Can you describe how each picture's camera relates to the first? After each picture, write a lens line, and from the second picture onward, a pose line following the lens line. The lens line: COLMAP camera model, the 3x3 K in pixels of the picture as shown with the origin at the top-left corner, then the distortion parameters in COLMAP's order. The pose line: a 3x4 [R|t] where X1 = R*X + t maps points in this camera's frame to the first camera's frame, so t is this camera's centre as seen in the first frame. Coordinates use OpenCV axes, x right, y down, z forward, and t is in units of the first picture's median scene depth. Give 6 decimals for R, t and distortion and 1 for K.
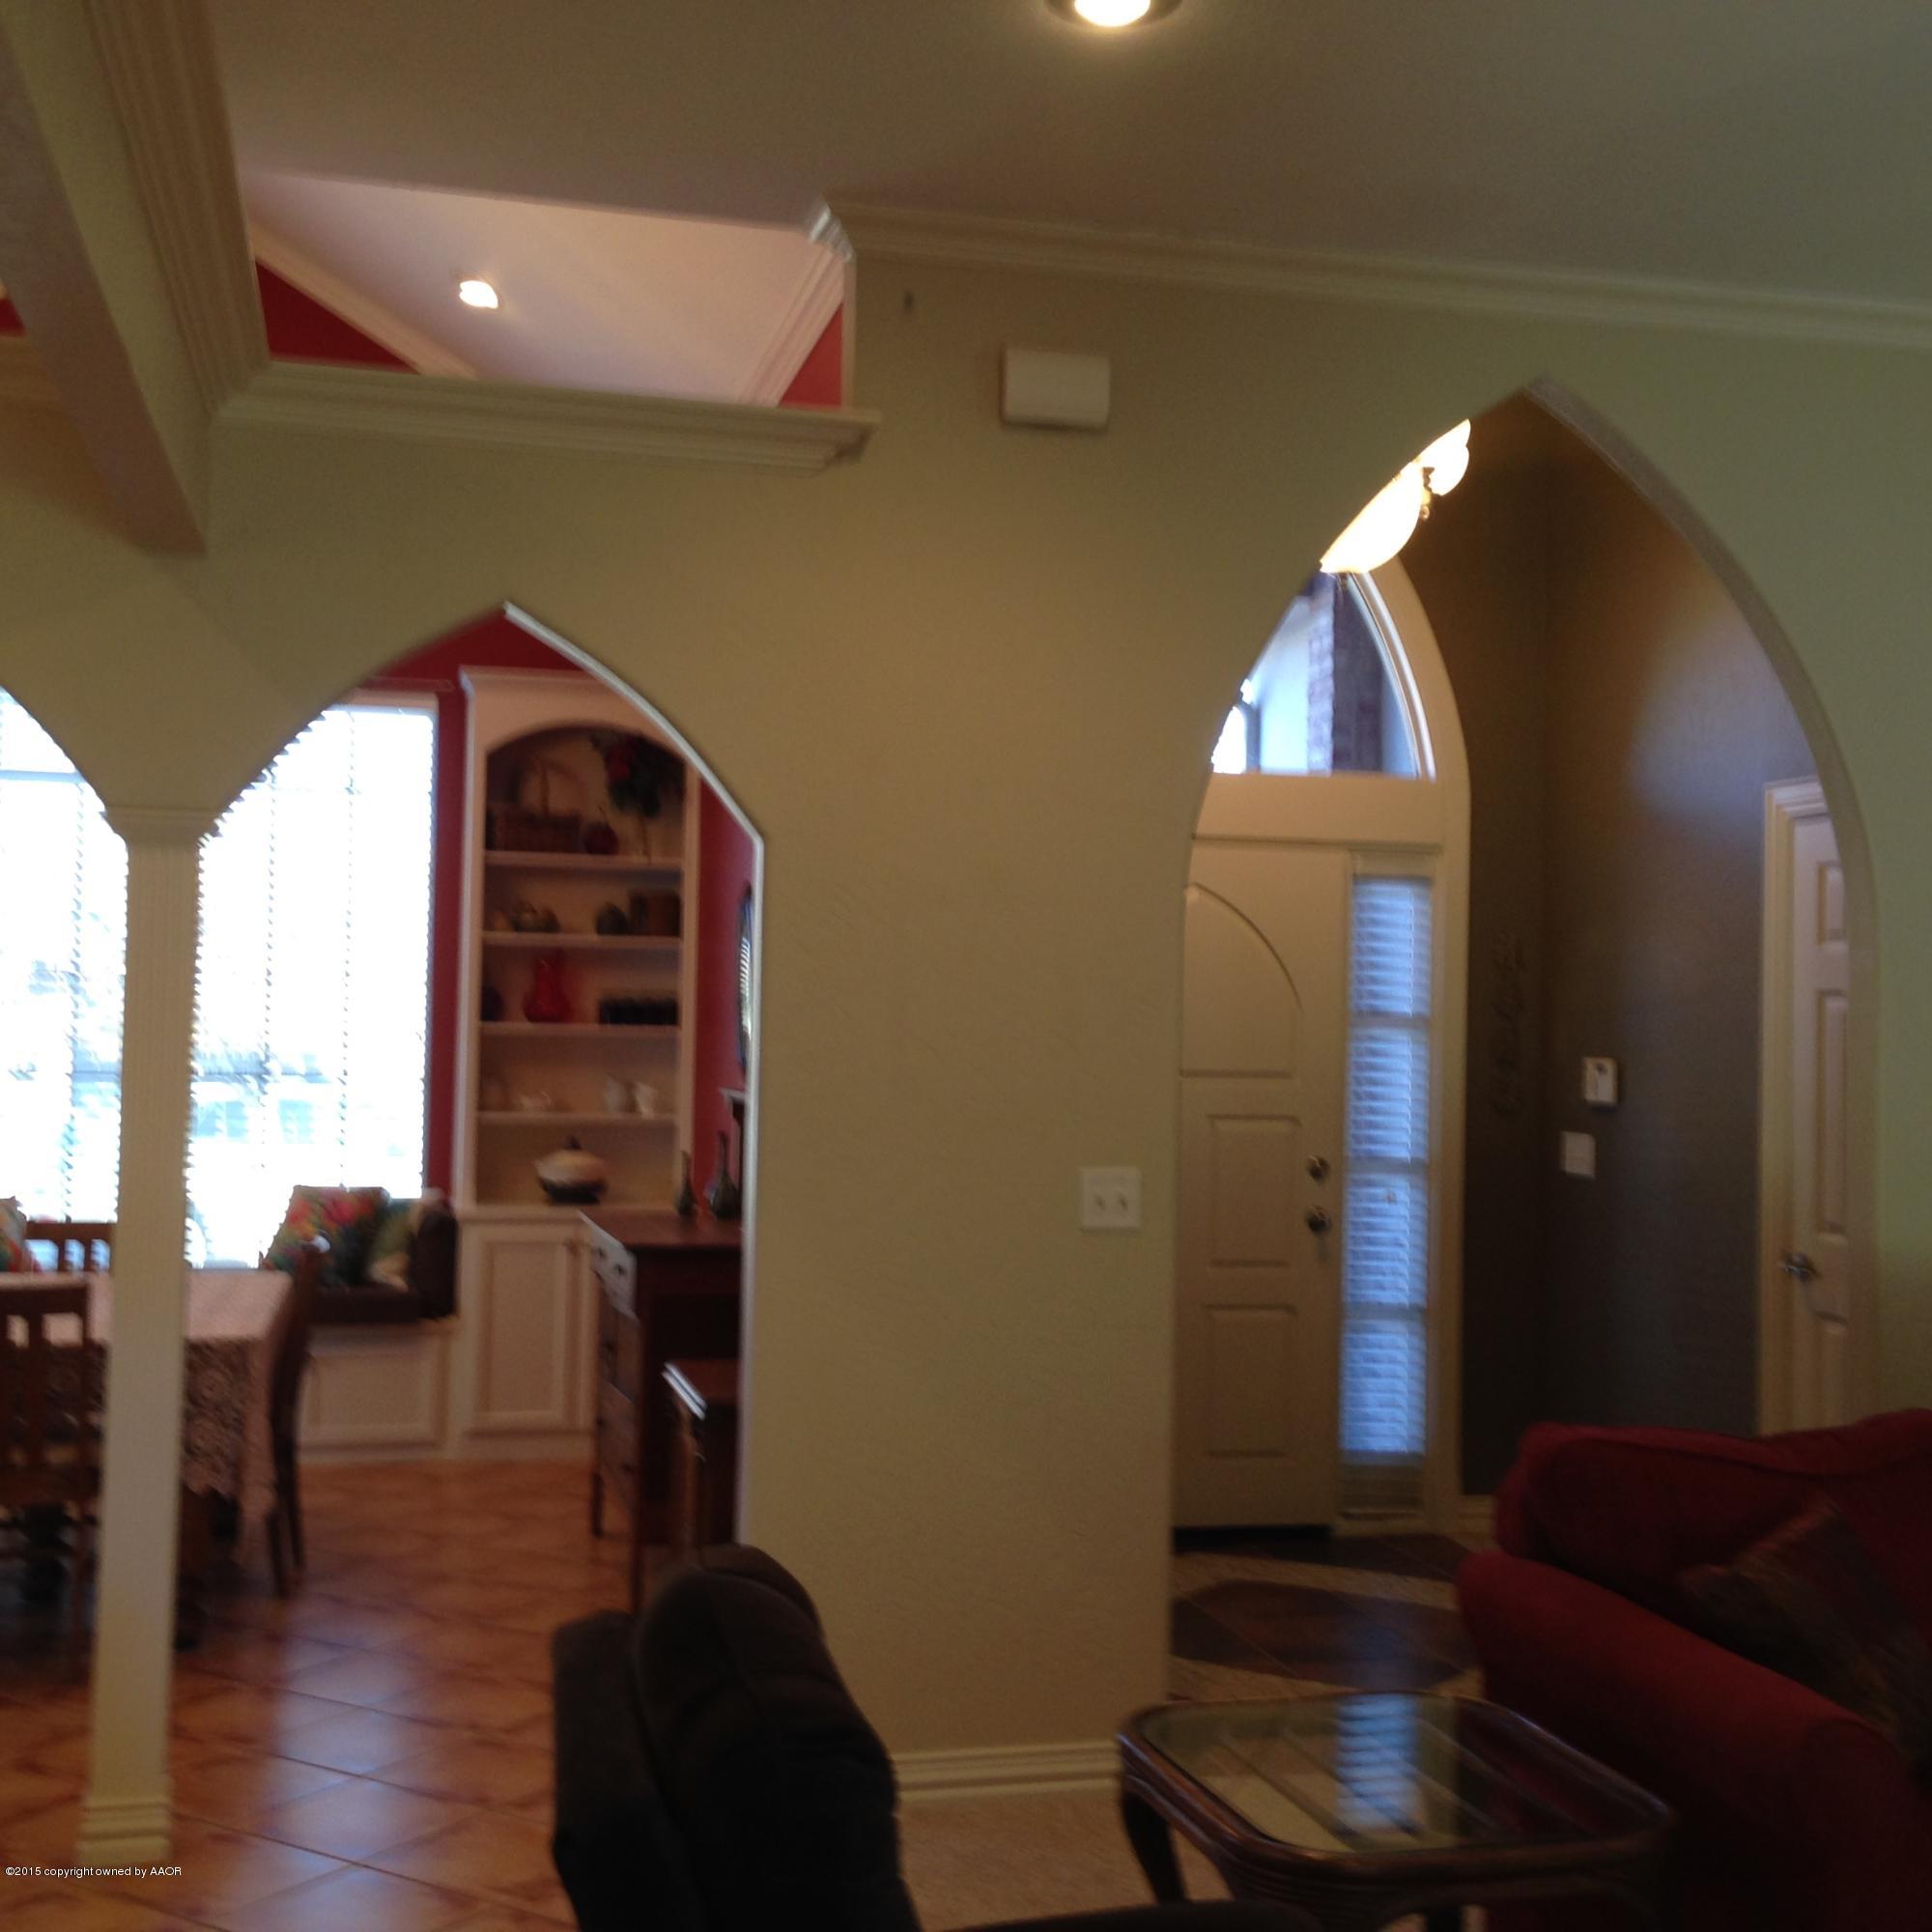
lens RADIAL K [[2339.8, 0, 995.7], [0, 2339.8, 981.4], [0, 0, 1]] dist [0.108599, -0.054747]
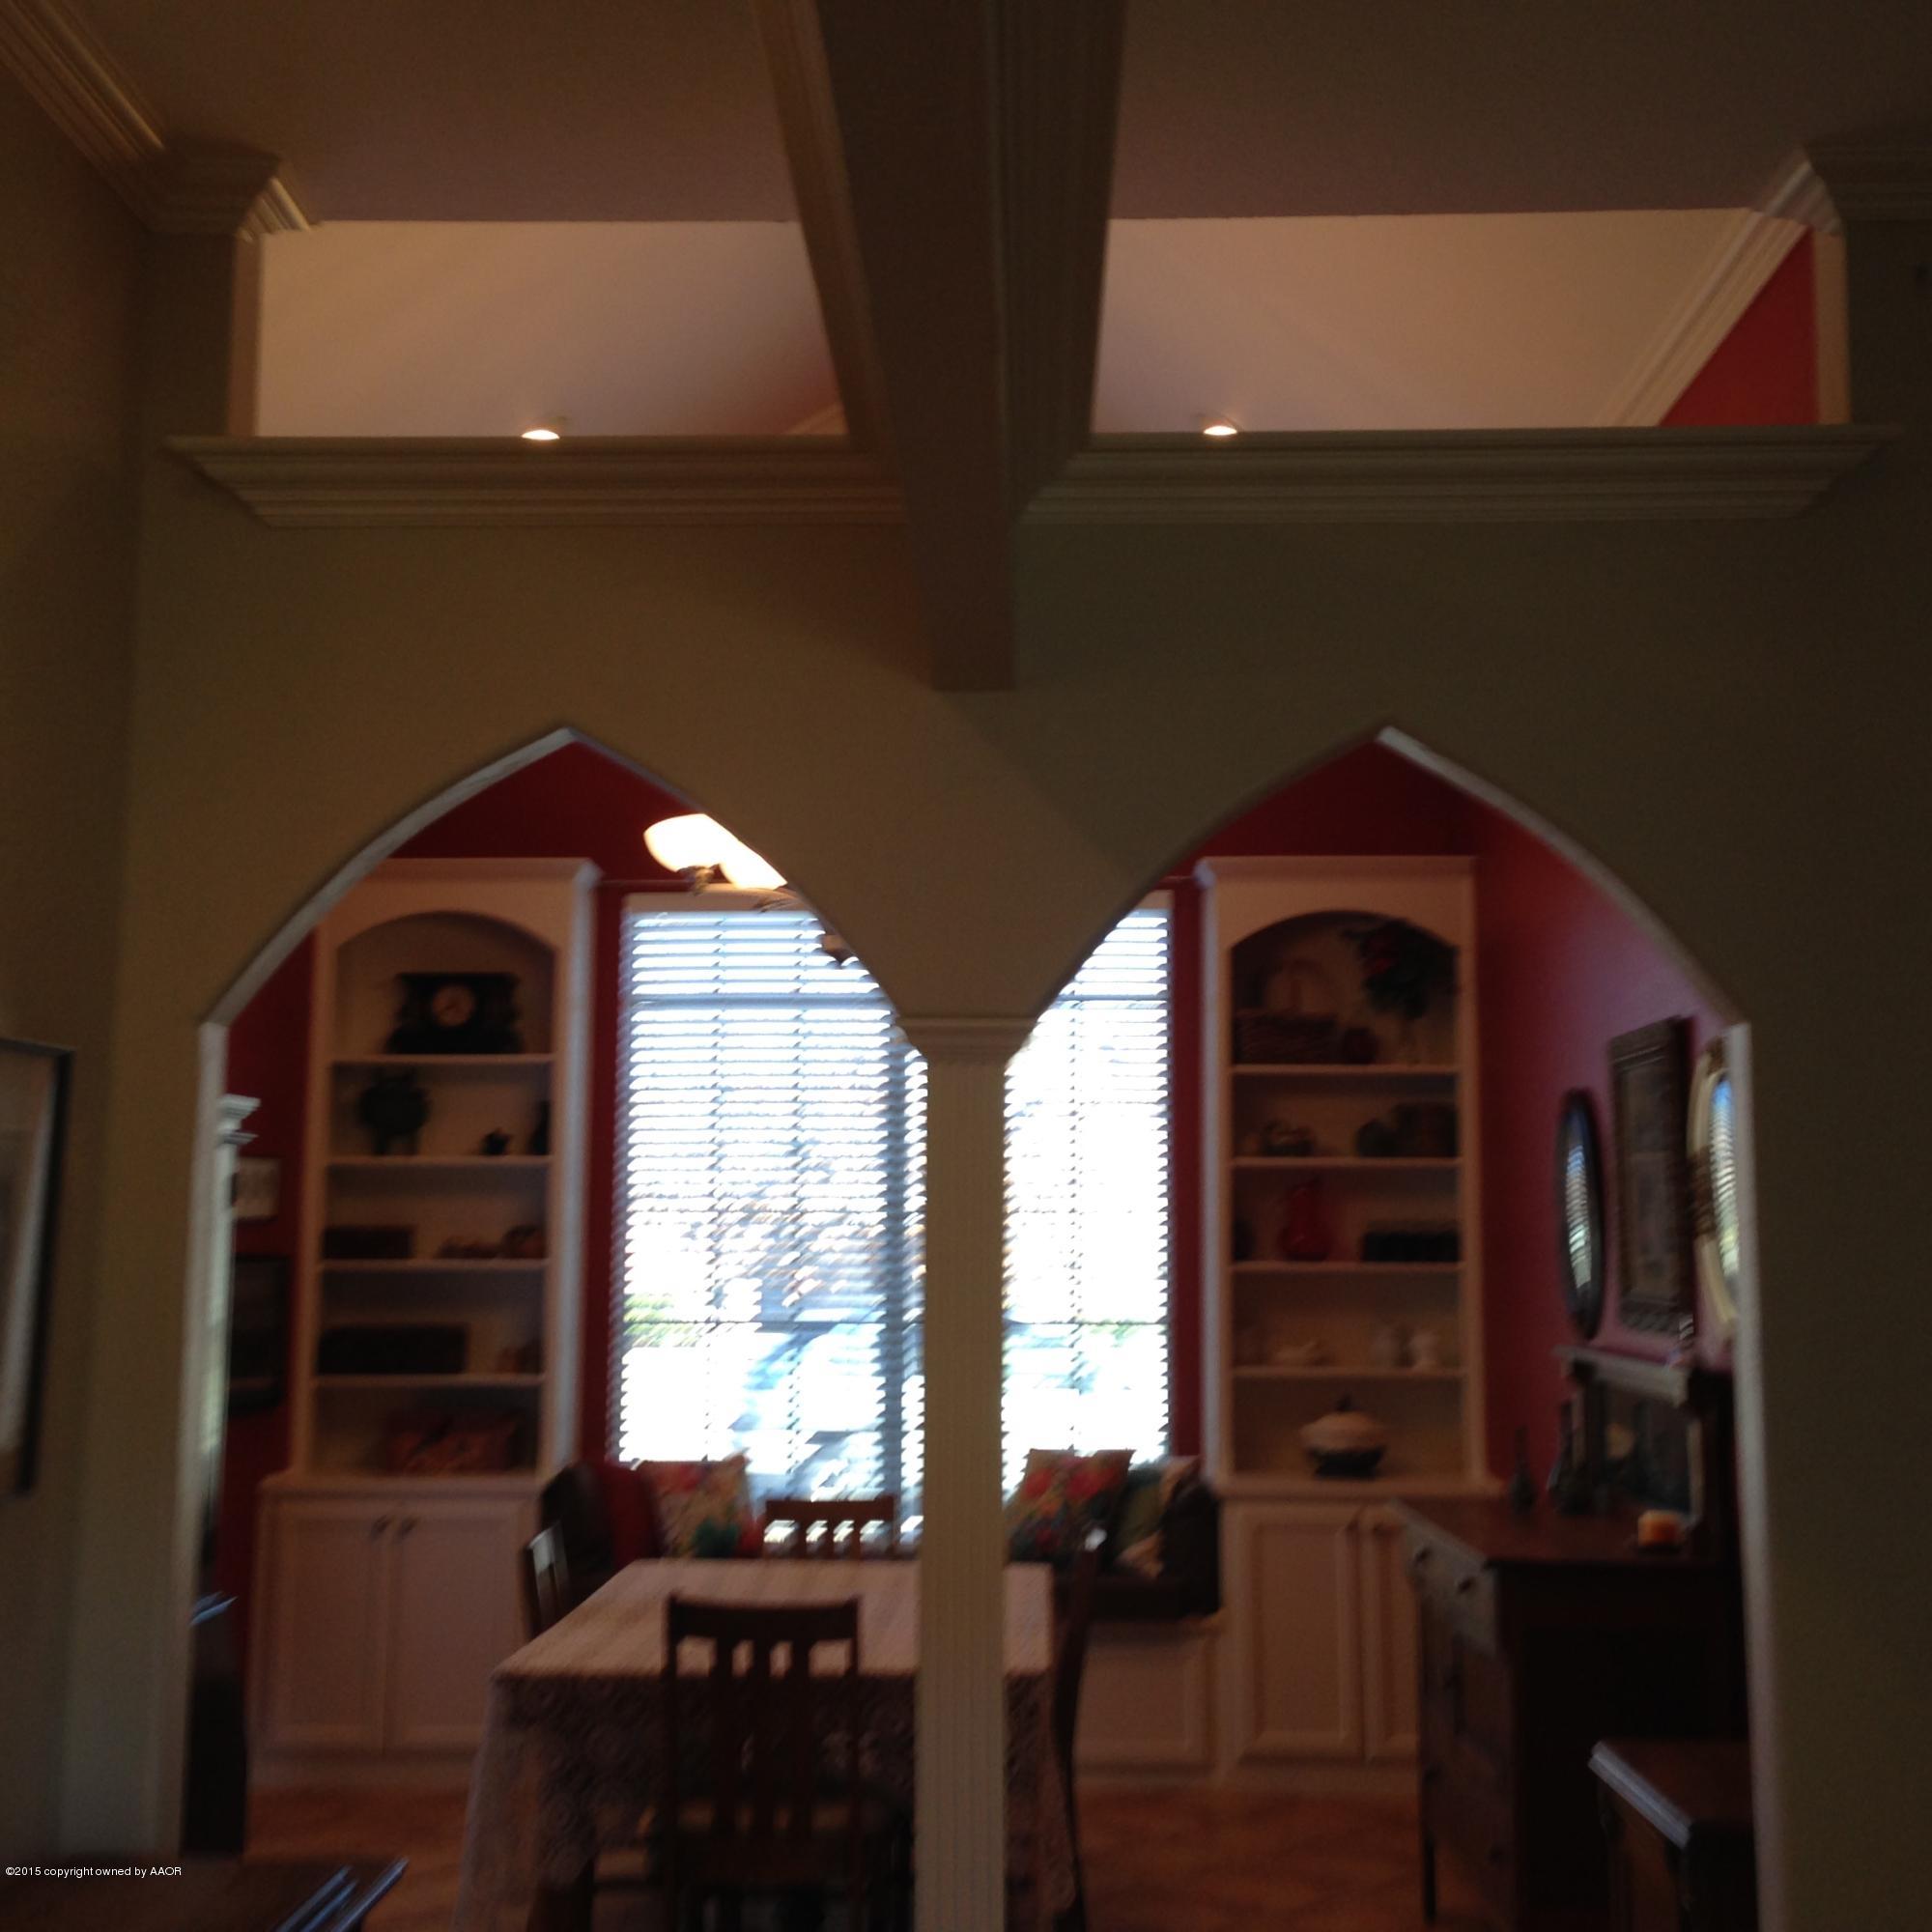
lens RADIAL K [[2335.1, 0, 961.9], [0, 2335.1, 960.1], [0, 0, 1]] dist [0.121750, 0.027465]
pose [[0.961112, -0.053152, -0.270995, -0.075732], [0.025753, 0.994278, -0.103677, -0.006002], [0.274955, 0.092666, 0.956981, 0.137481]]
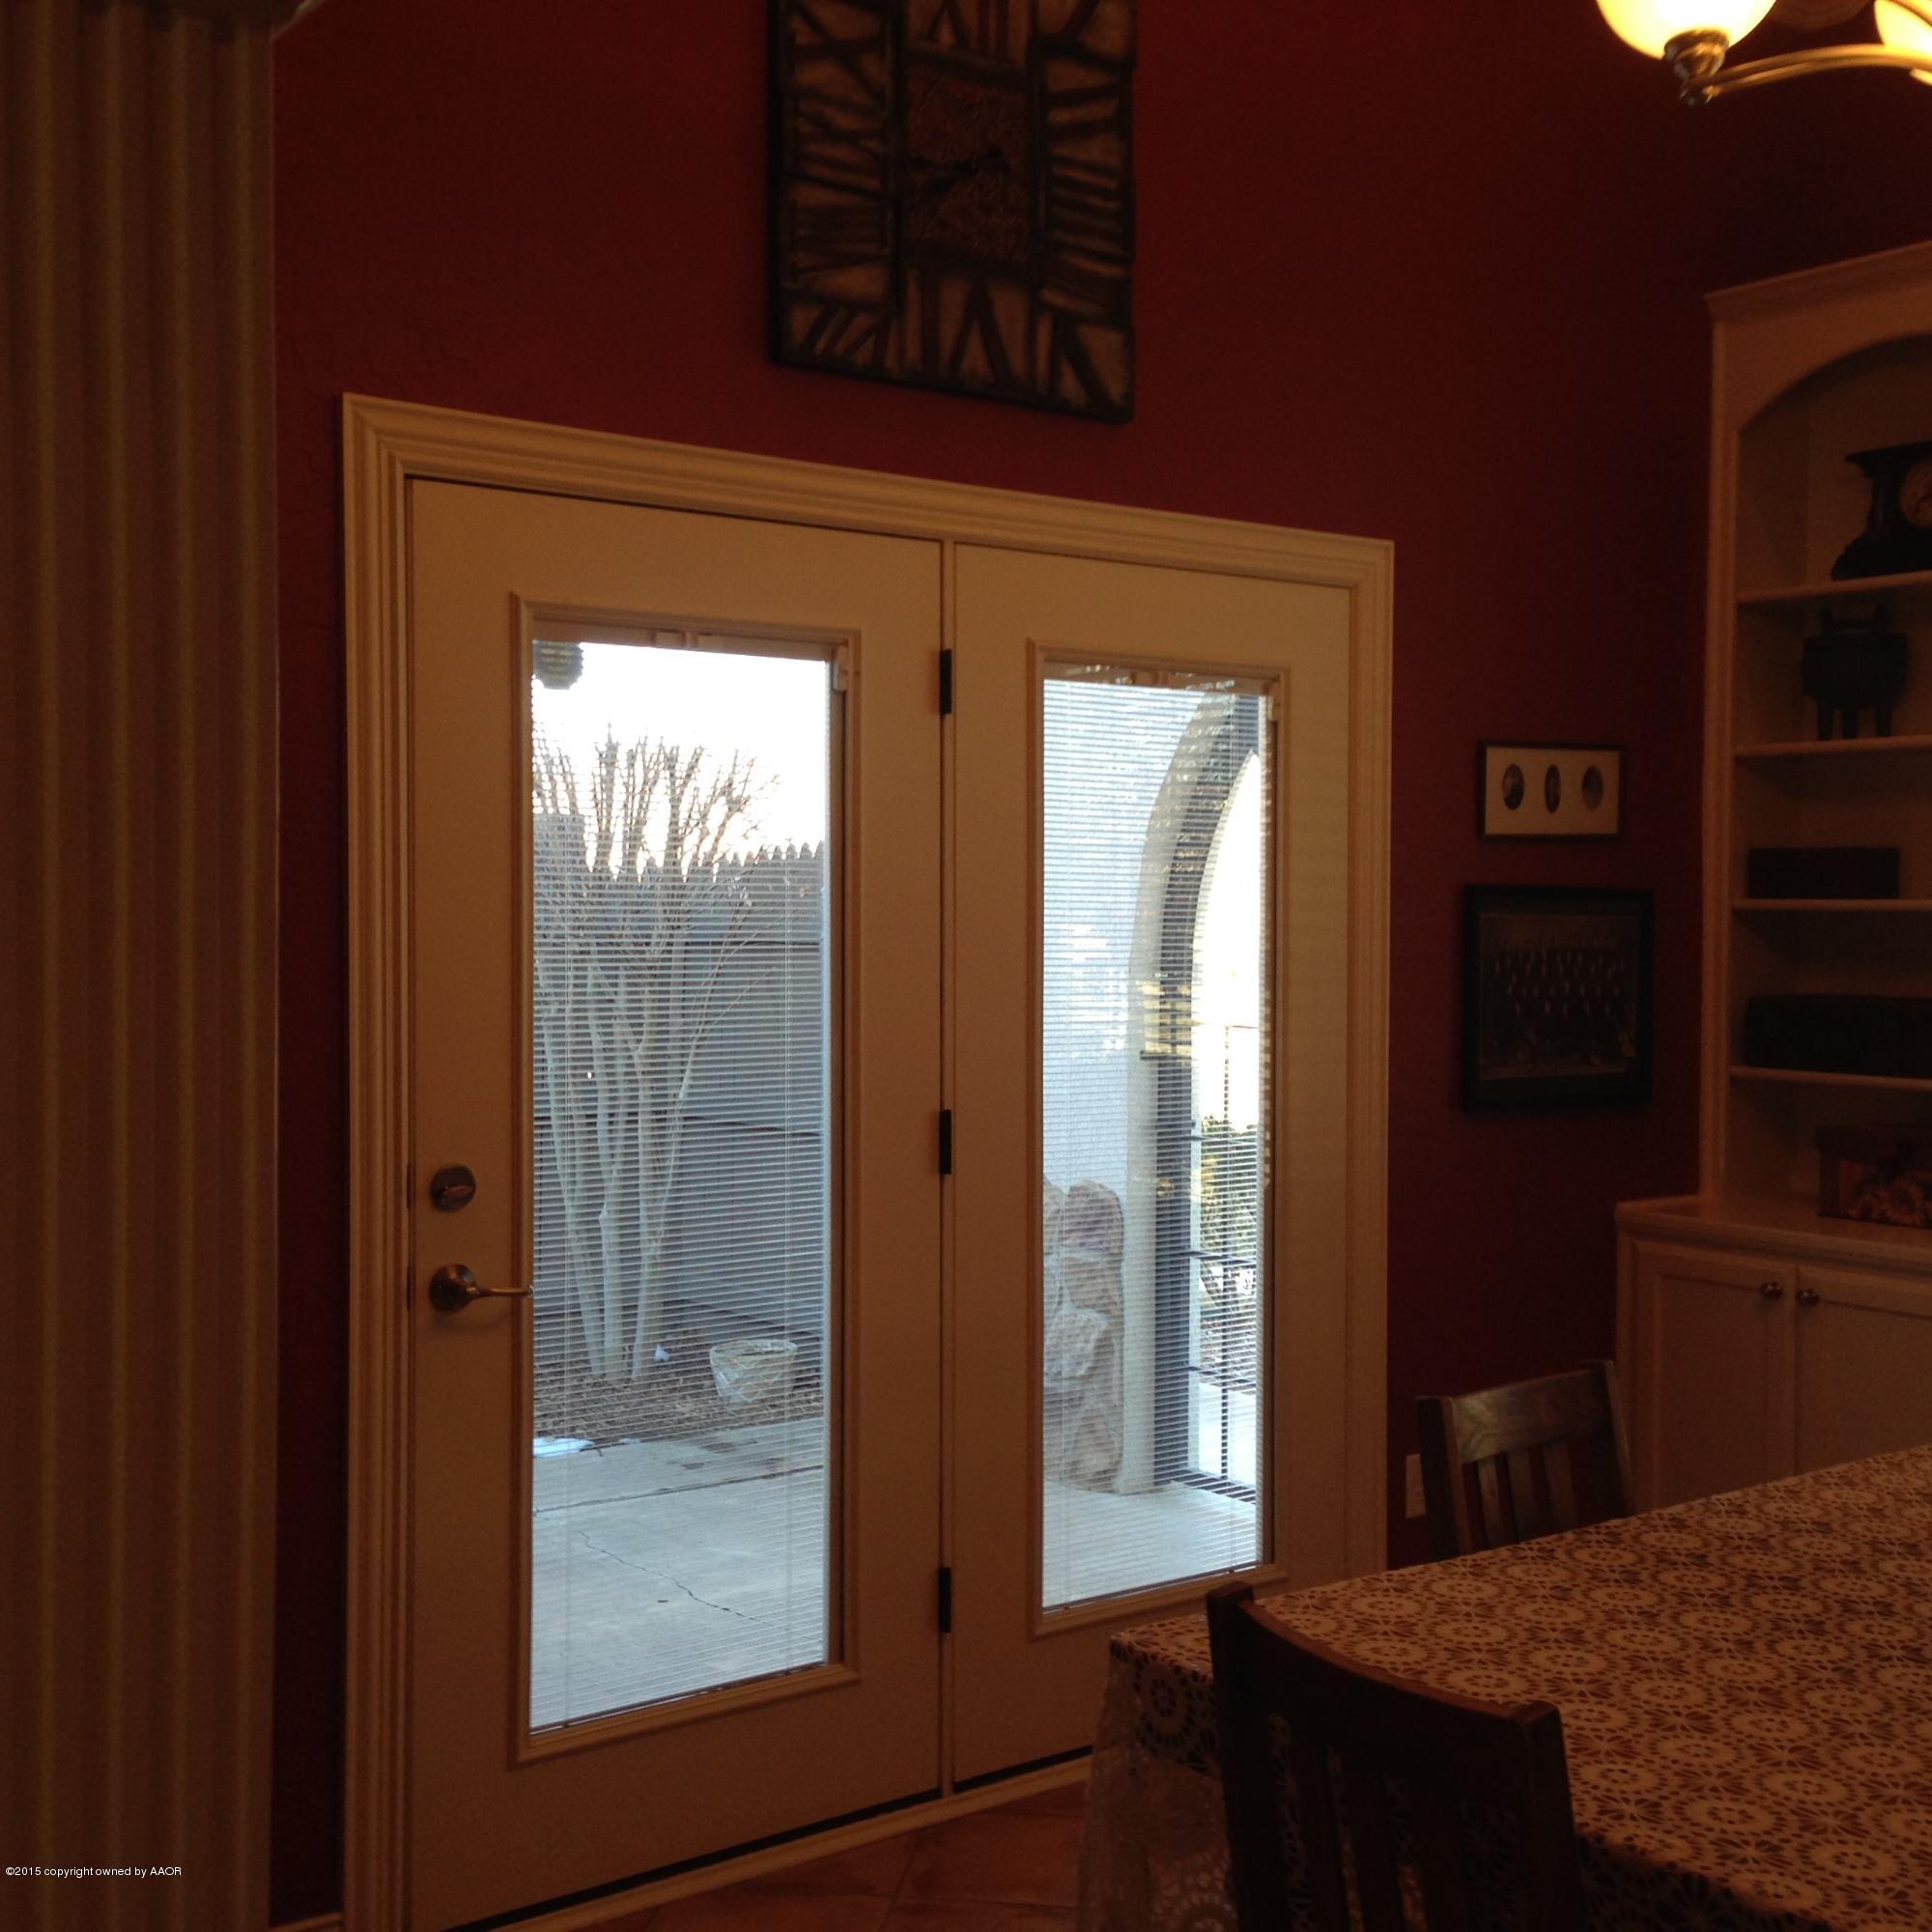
lens RADIAL K [[2426.0, 0, 960.6], [0, 2426.0, 954.4], [0, 0, 1]] dist [0.106746, -0.084021]
pose [[0.402612, 0.000876, -0.915370, -0.062249], [0.026489, 0.999570, 0.012607, 0.010957], [0.914987, -0.029323, 0.402415, 0.526827]]
